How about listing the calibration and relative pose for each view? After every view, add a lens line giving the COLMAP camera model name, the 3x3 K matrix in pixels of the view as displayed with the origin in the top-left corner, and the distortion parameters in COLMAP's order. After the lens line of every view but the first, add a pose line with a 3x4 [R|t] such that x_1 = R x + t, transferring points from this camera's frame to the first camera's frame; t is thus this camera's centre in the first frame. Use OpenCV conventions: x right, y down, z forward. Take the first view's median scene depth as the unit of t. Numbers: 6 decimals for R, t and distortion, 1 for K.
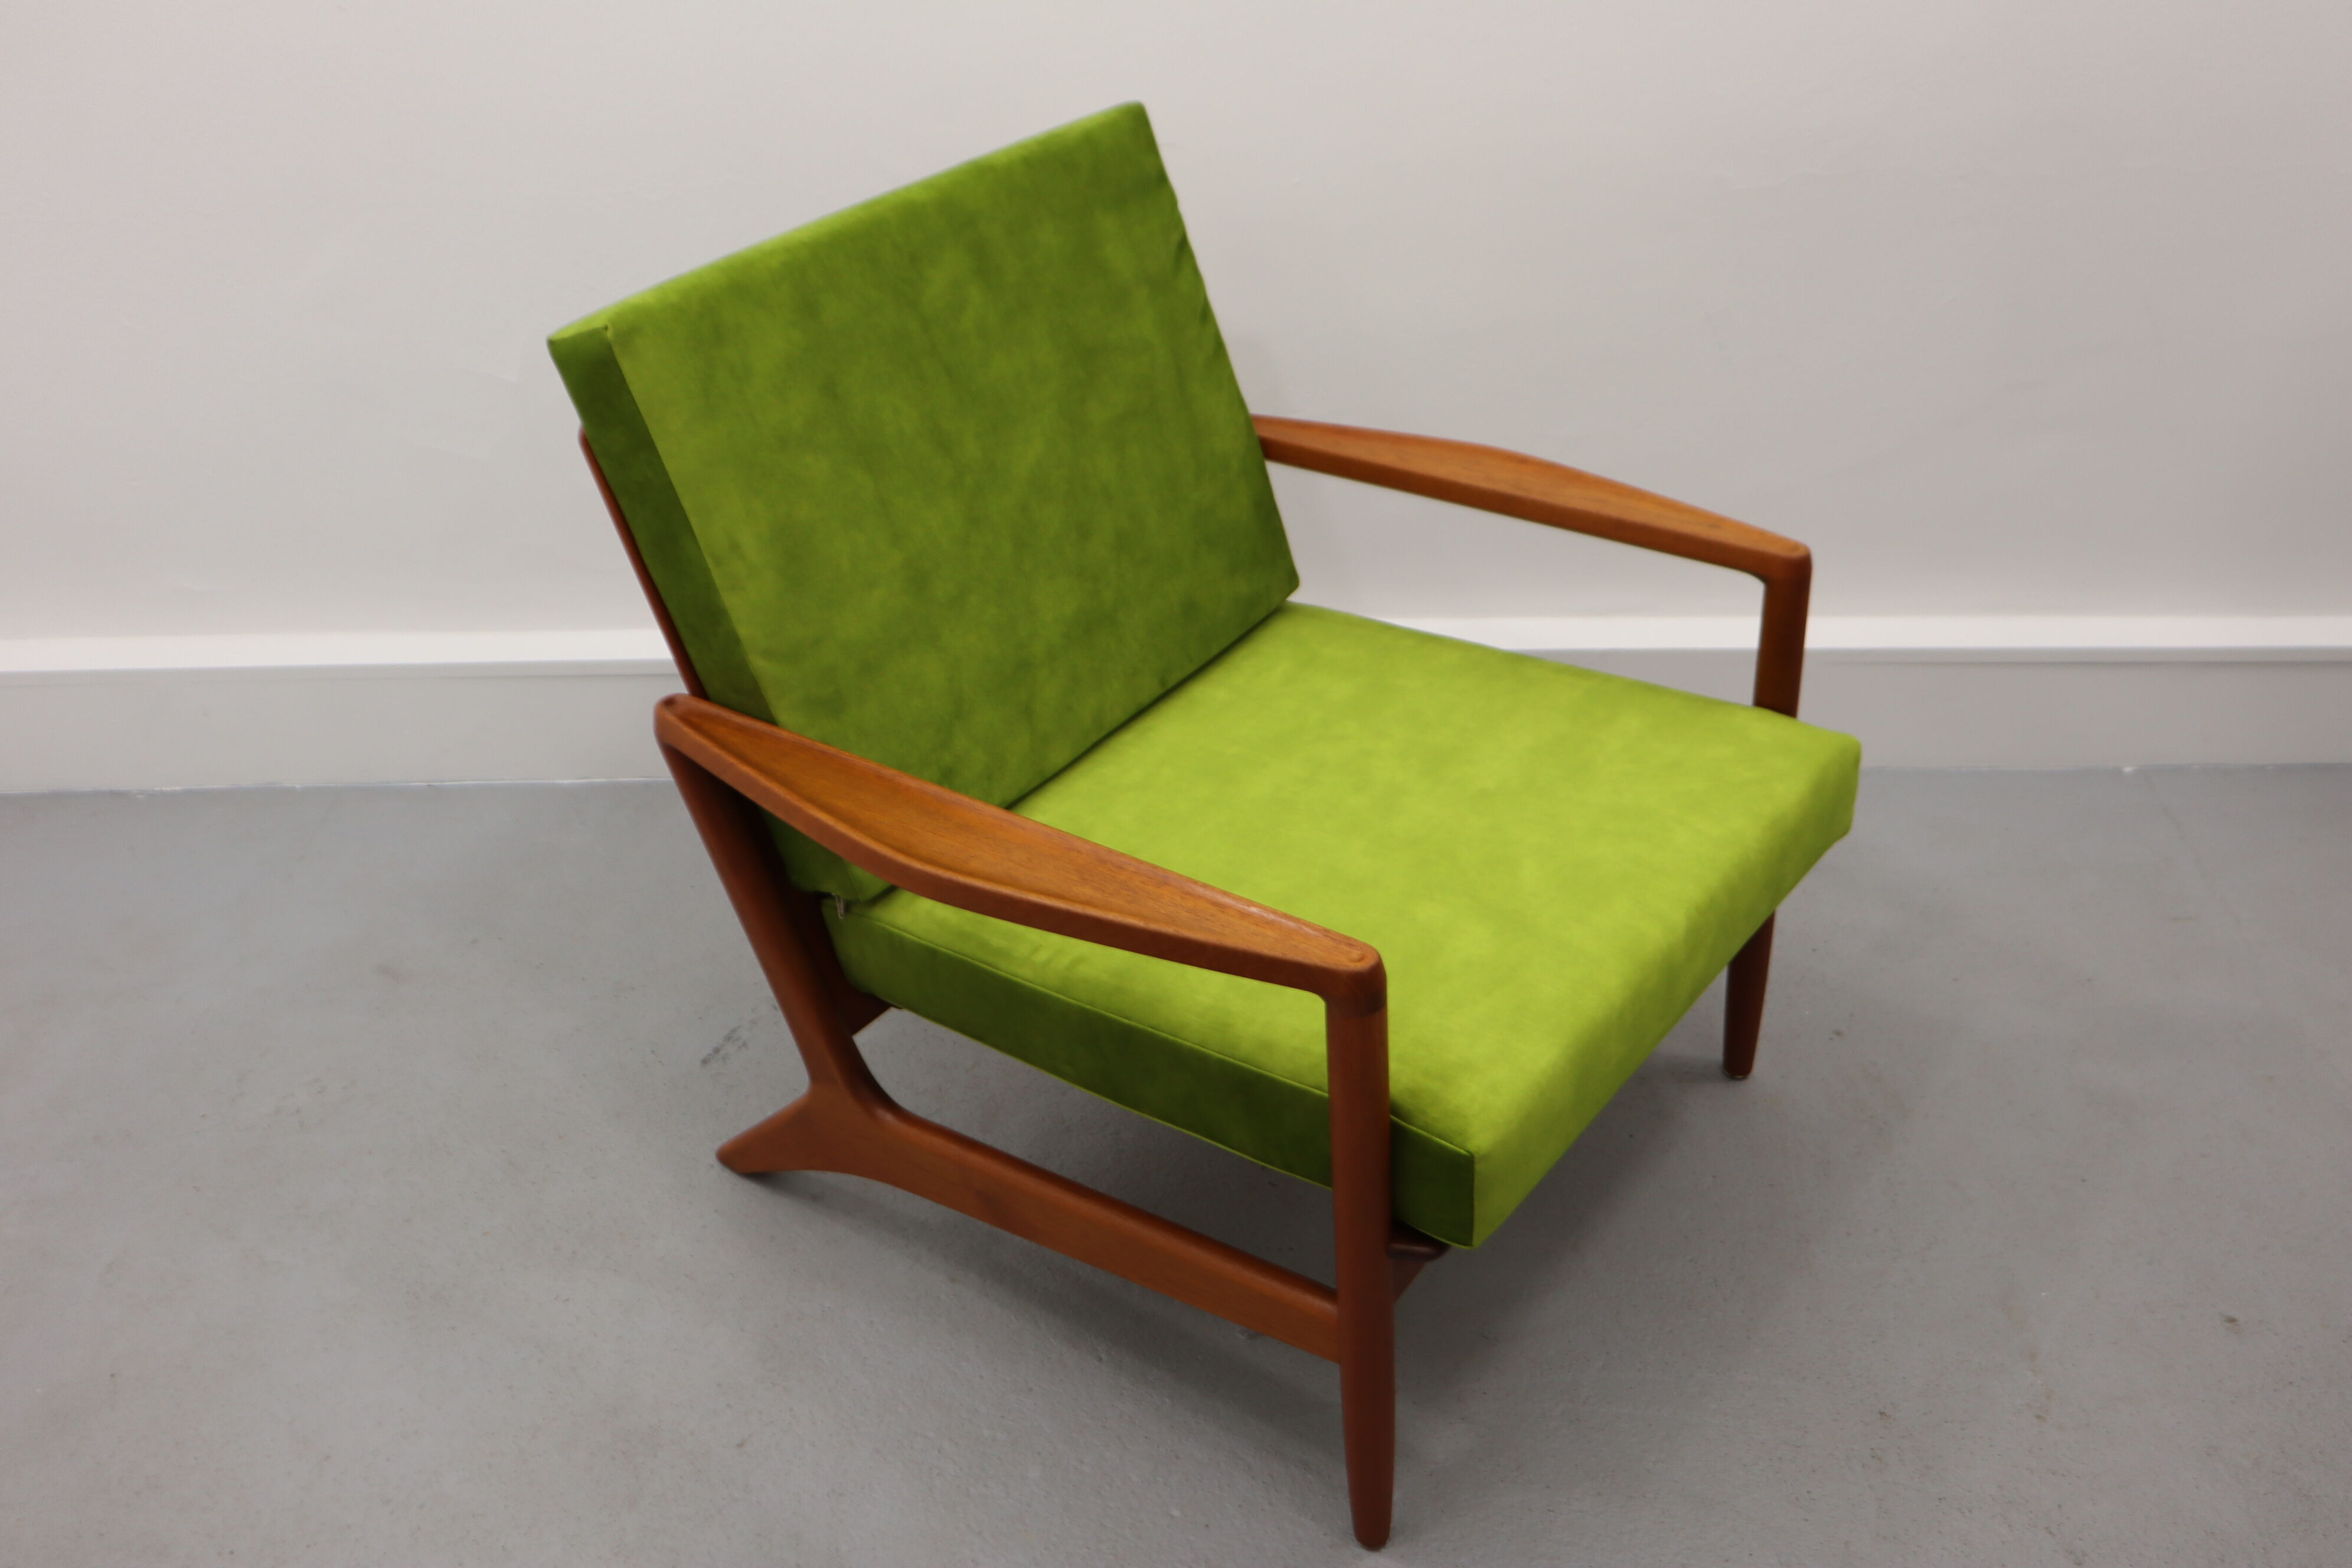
lens RADIAL K [[2002.8, 0, 1242.1], [0, 2002.8, 787.1], [0, 0, 1]] dist [-0.076151, 0.084804]
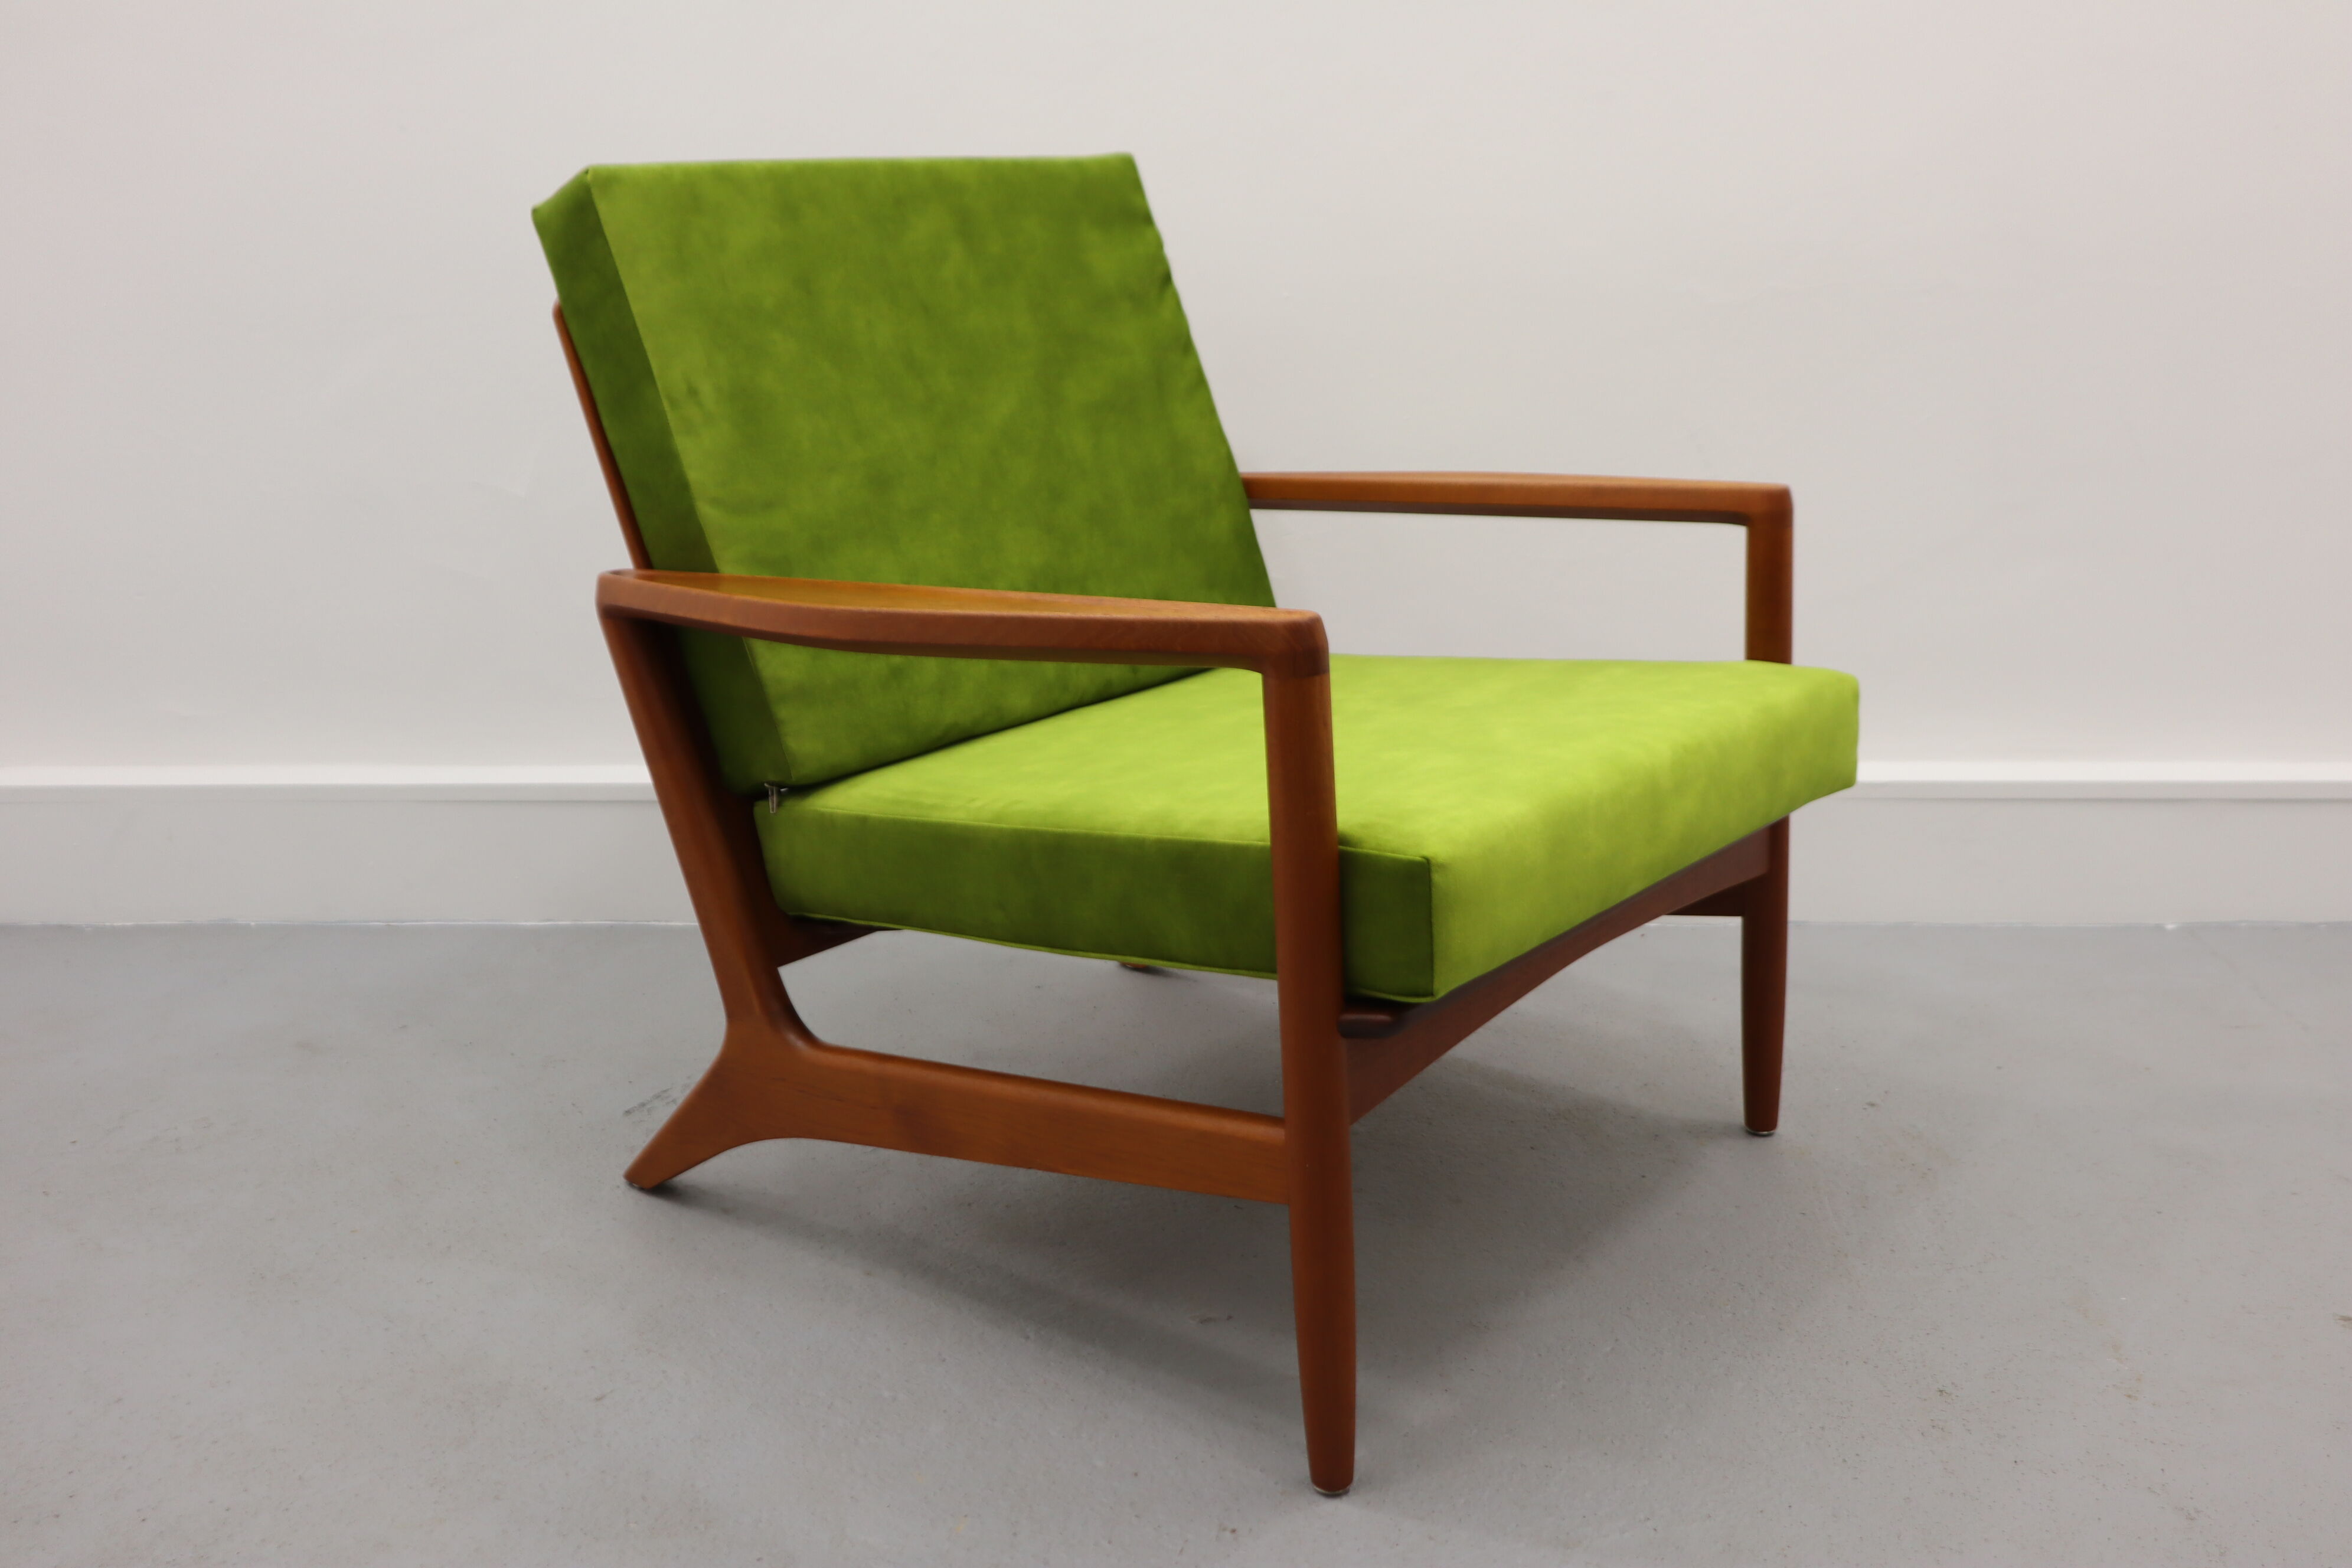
lens RADIAL K [[2002.8, 0, 1242.1], [0, 2002.8, 787.1], [0, 0, 1]] dist [-0.076151, 0.084804]
pose [[0.999622, 0.011051, -0.025164, 0.041731], [-0.018211, 0.952085, -0.305291, 0.325333], [0.020584, 0.305634, 0.951926, 0.107419]]
